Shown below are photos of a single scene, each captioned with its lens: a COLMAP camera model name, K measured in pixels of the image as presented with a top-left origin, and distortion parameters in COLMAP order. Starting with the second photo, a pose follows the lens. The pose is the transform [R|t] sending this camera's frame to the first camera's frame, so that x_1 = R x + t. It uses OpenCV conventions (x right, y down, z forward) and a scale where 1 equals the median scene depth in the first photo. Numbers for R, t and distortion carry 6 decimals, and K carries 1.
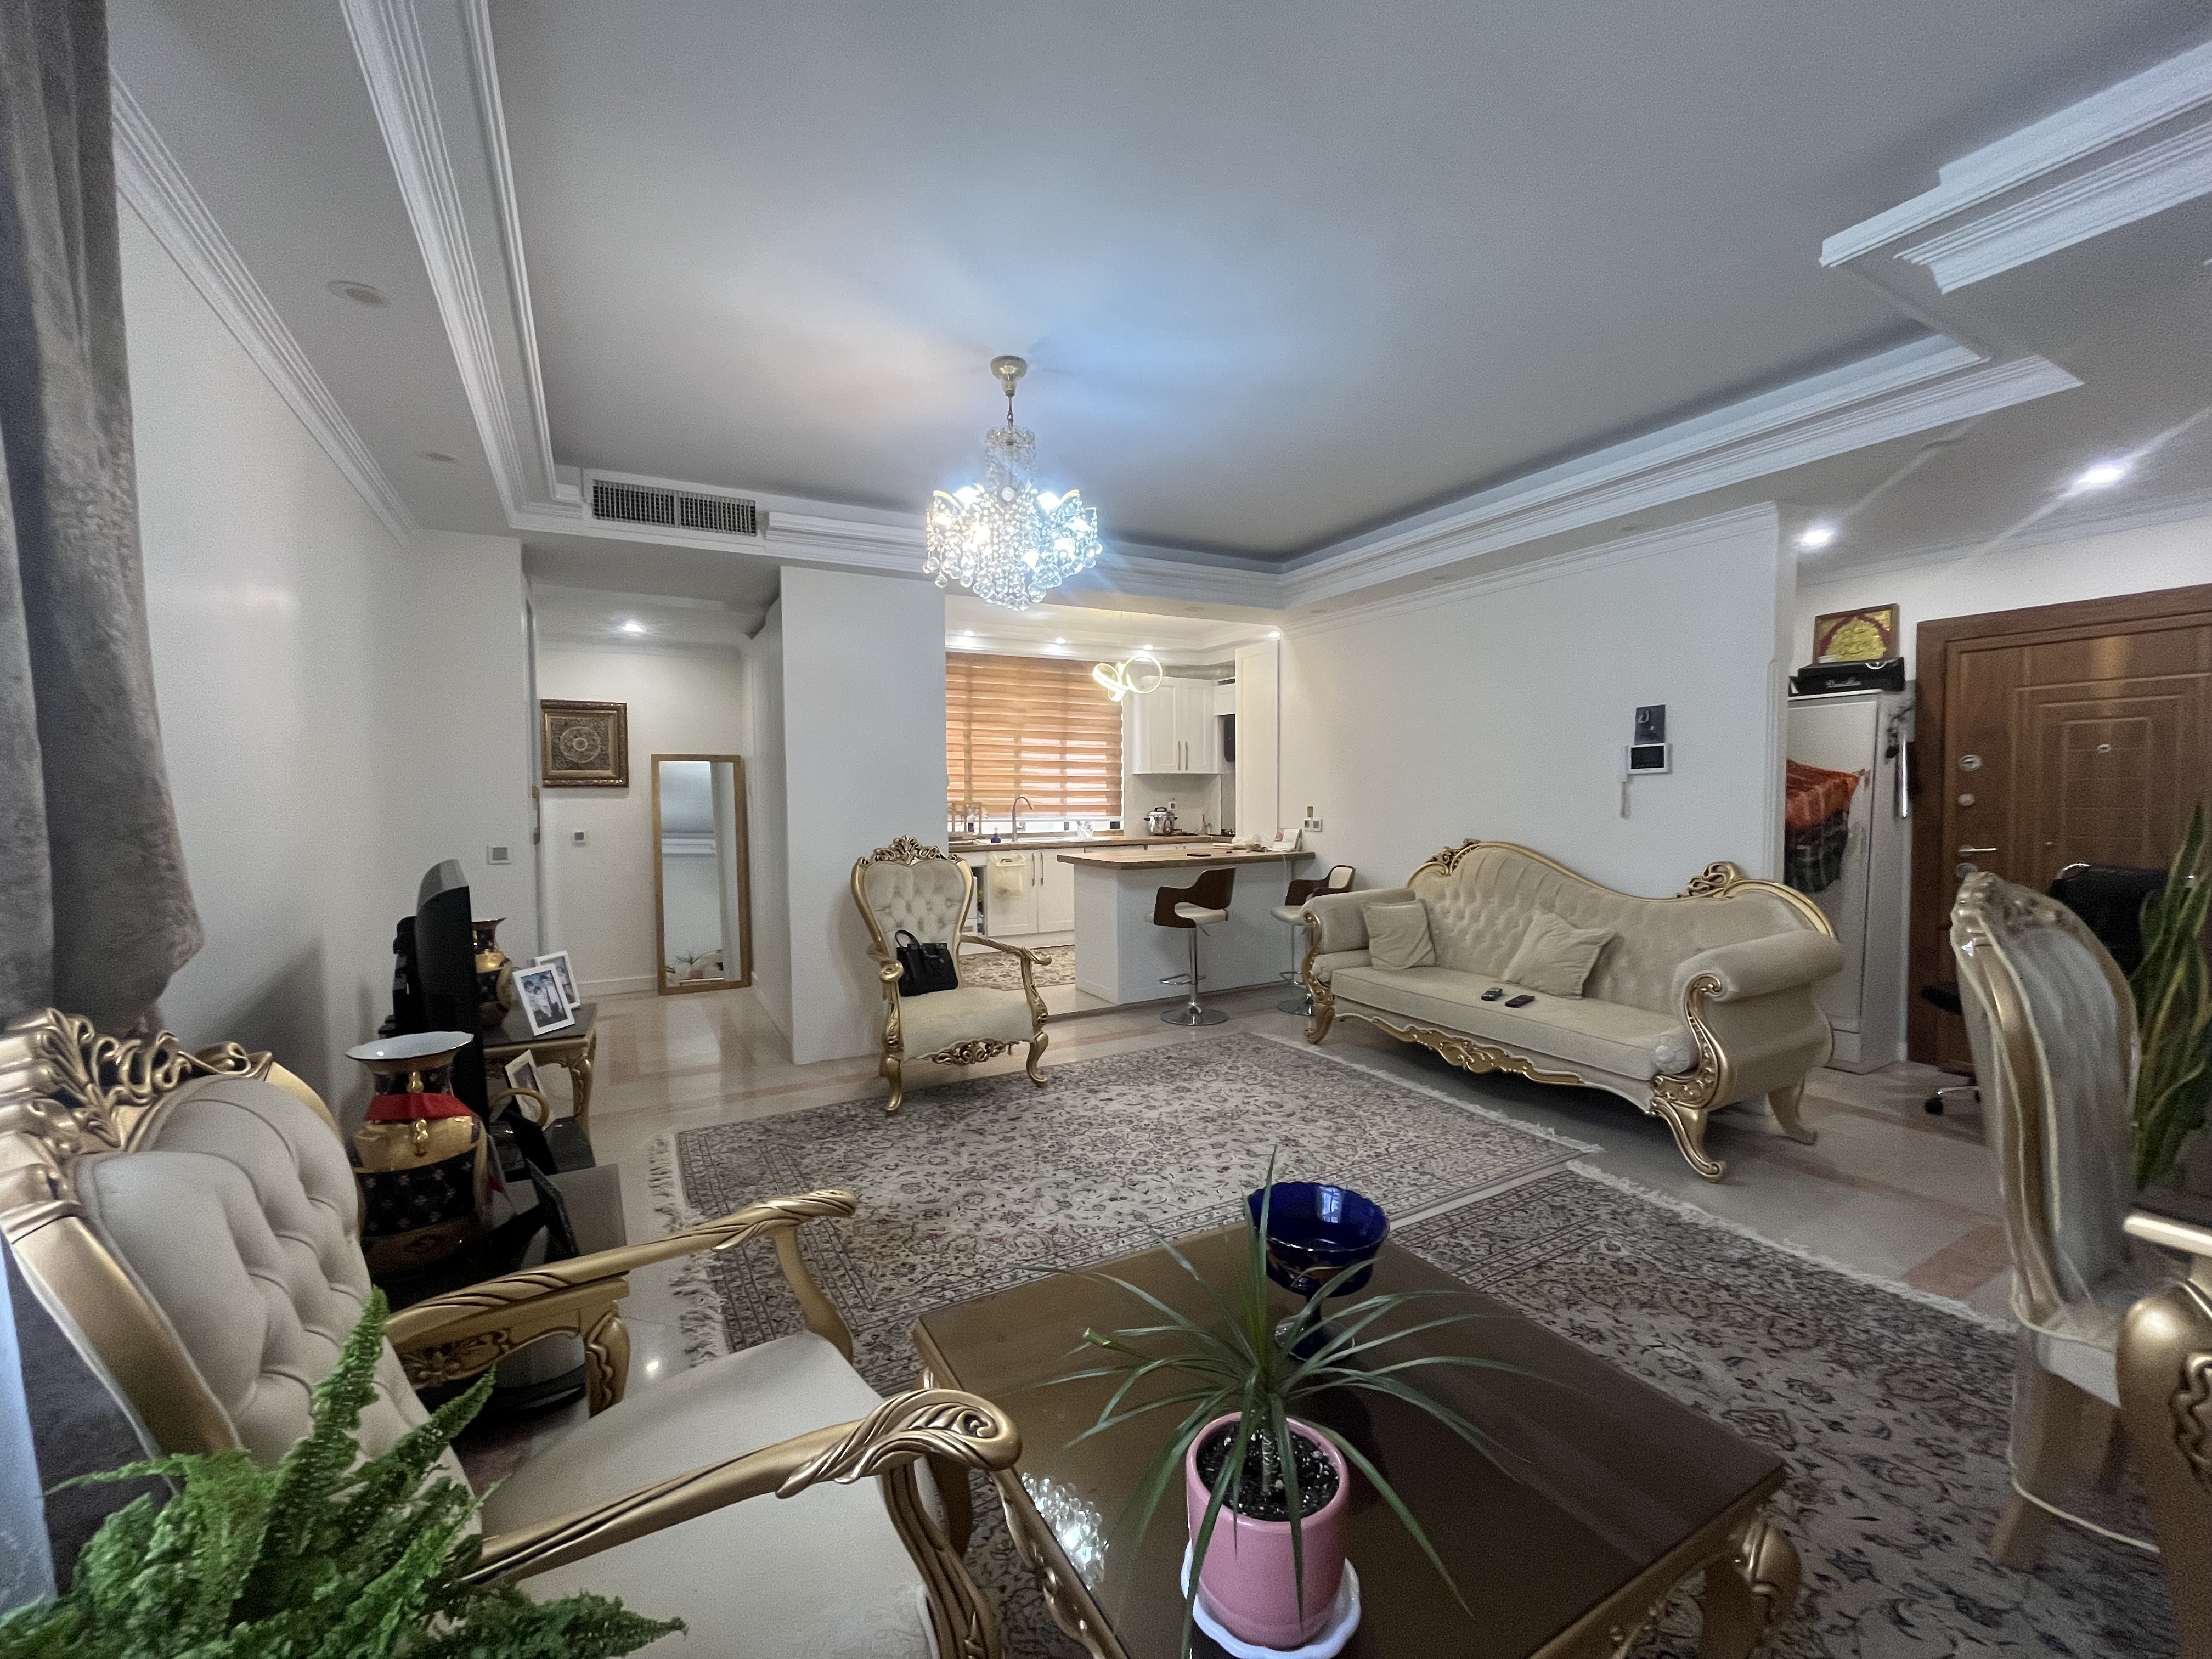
lens RADIAL K [[875.4, 0, 1106.4], [0, 875.4, 838.8], [0, 0, 1]] dist [-0.001001, 0.000087]
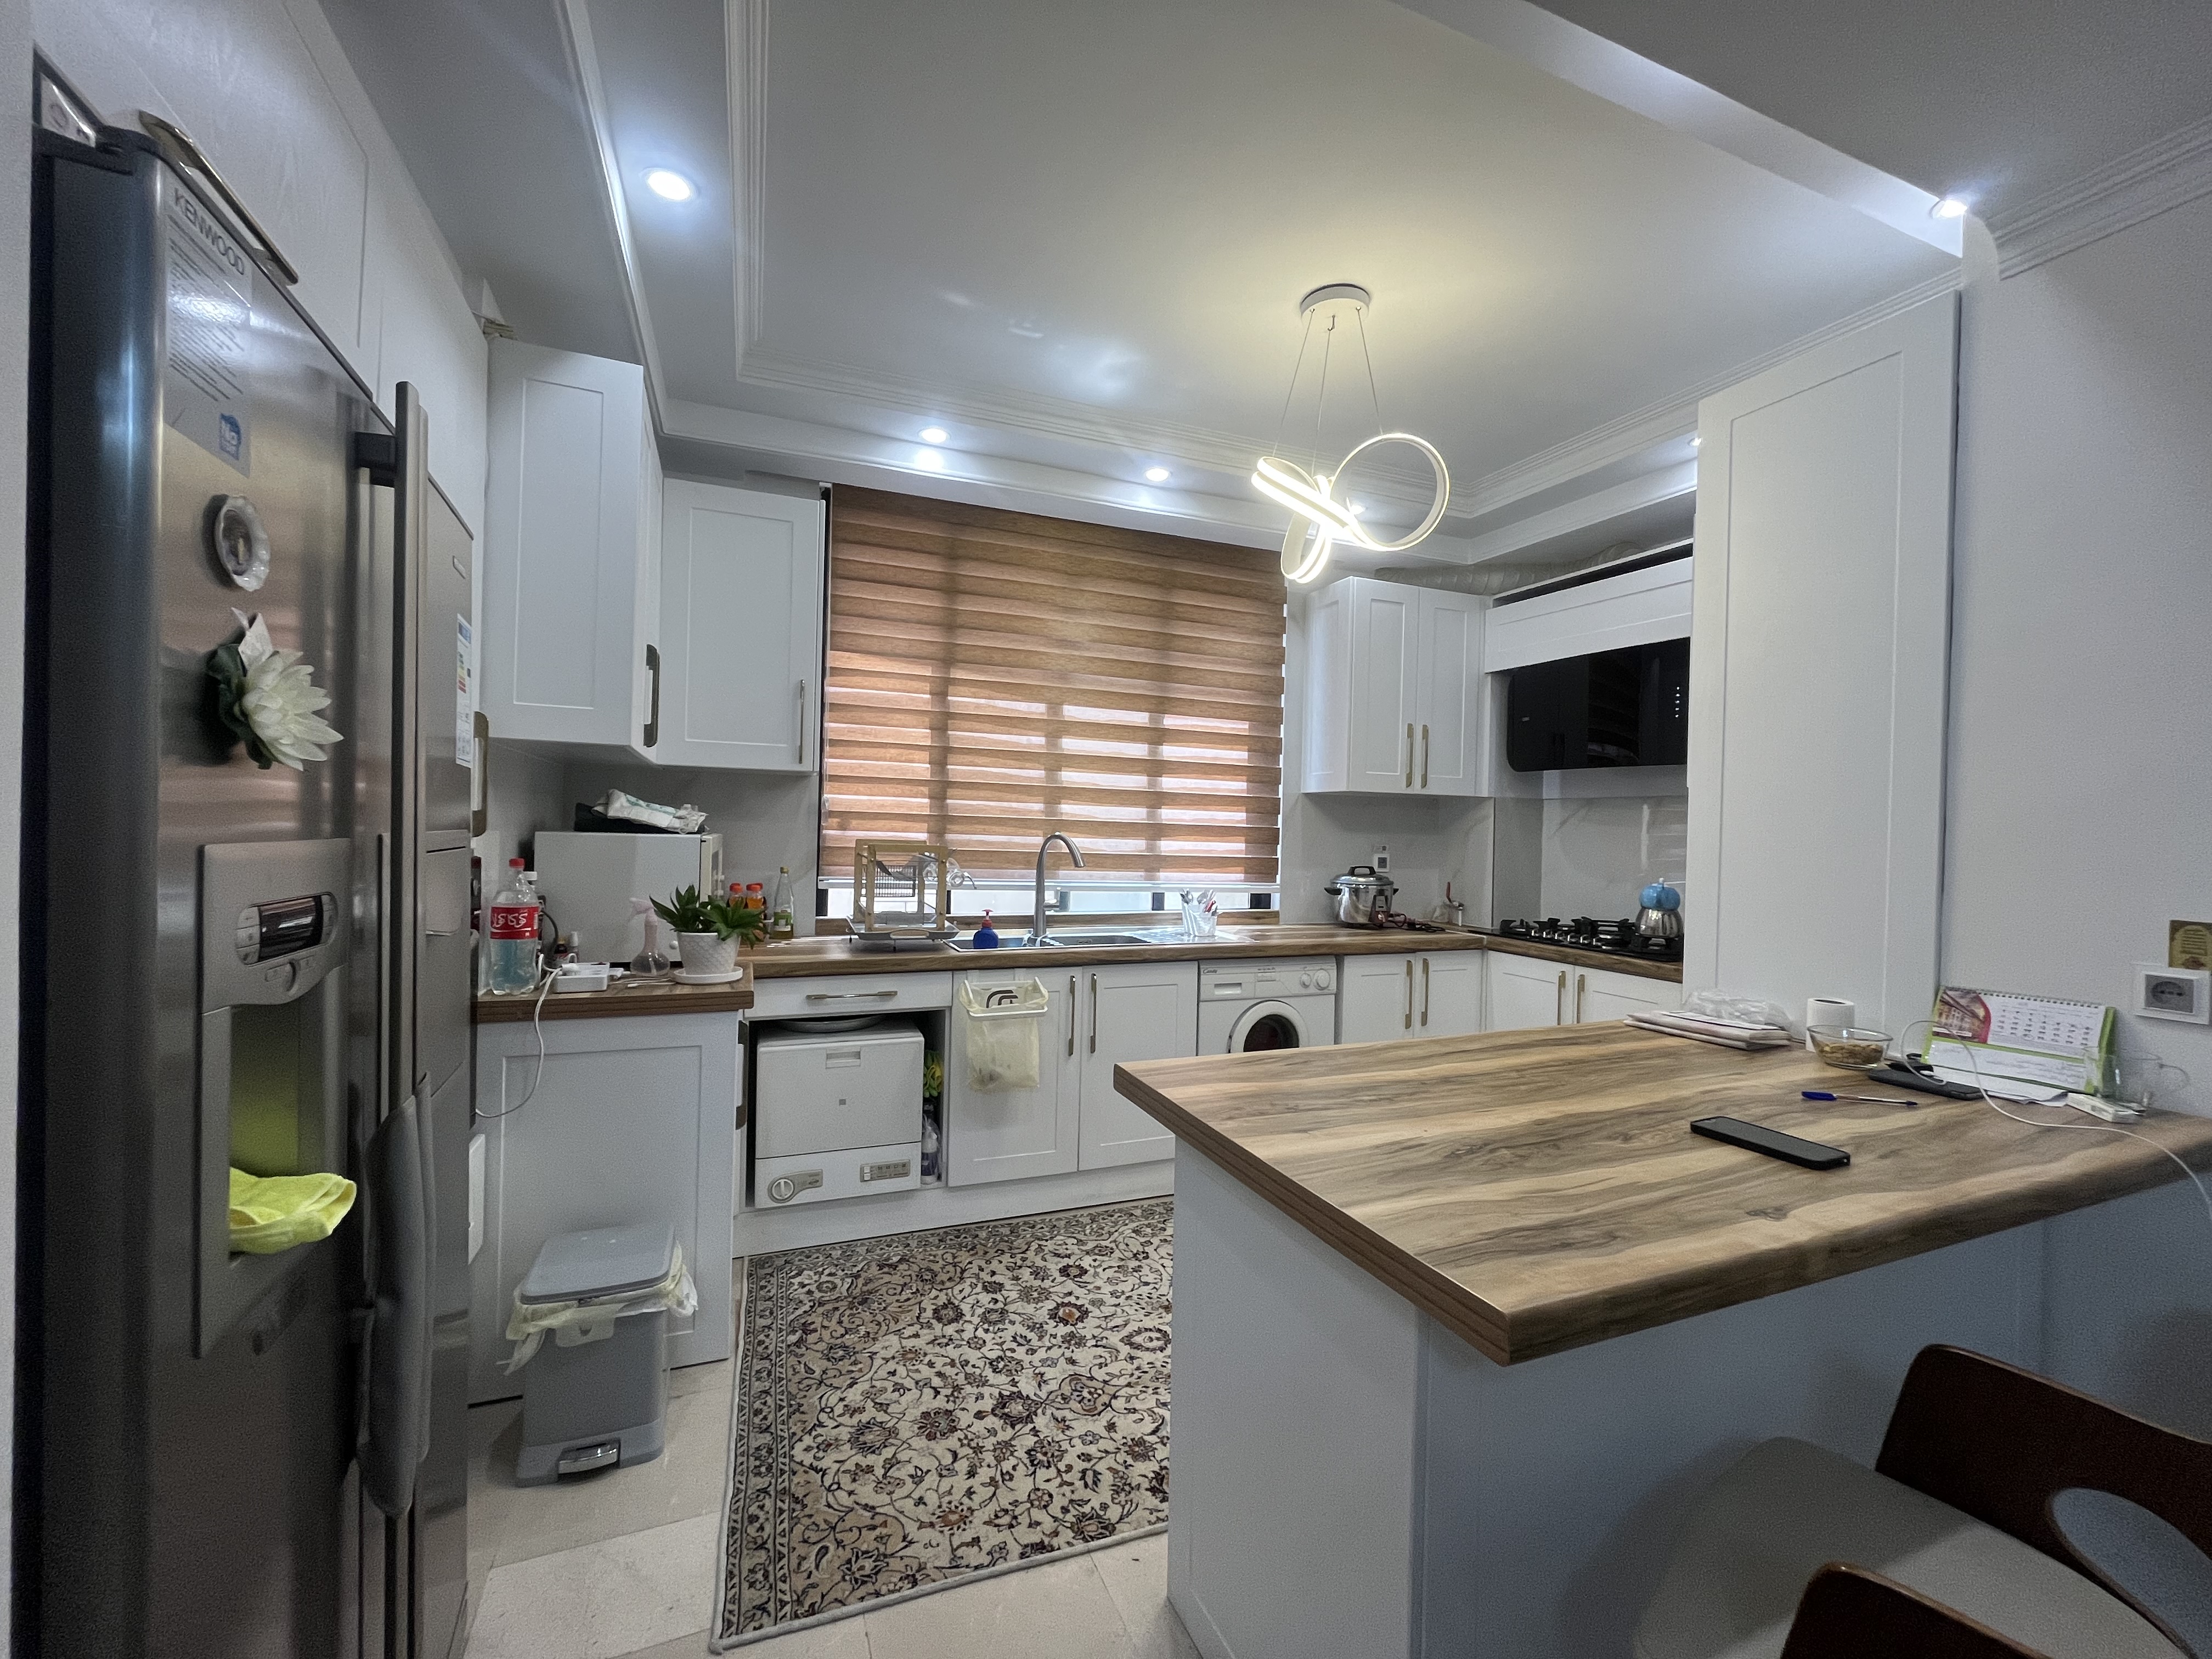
lens RADIAL K [[875.4, 0, 1106.4], [0, 875.4, 838.8], [0, 0, 1]] dist [-0.001001, 0.000087]
pose [[0.994102, 0.031399, -0.103808, -0.027692], [-0.035949, 0.998460, -0.042254, -0.028811], [0.102321, 0.045736, 0.993699, 0.580250]]
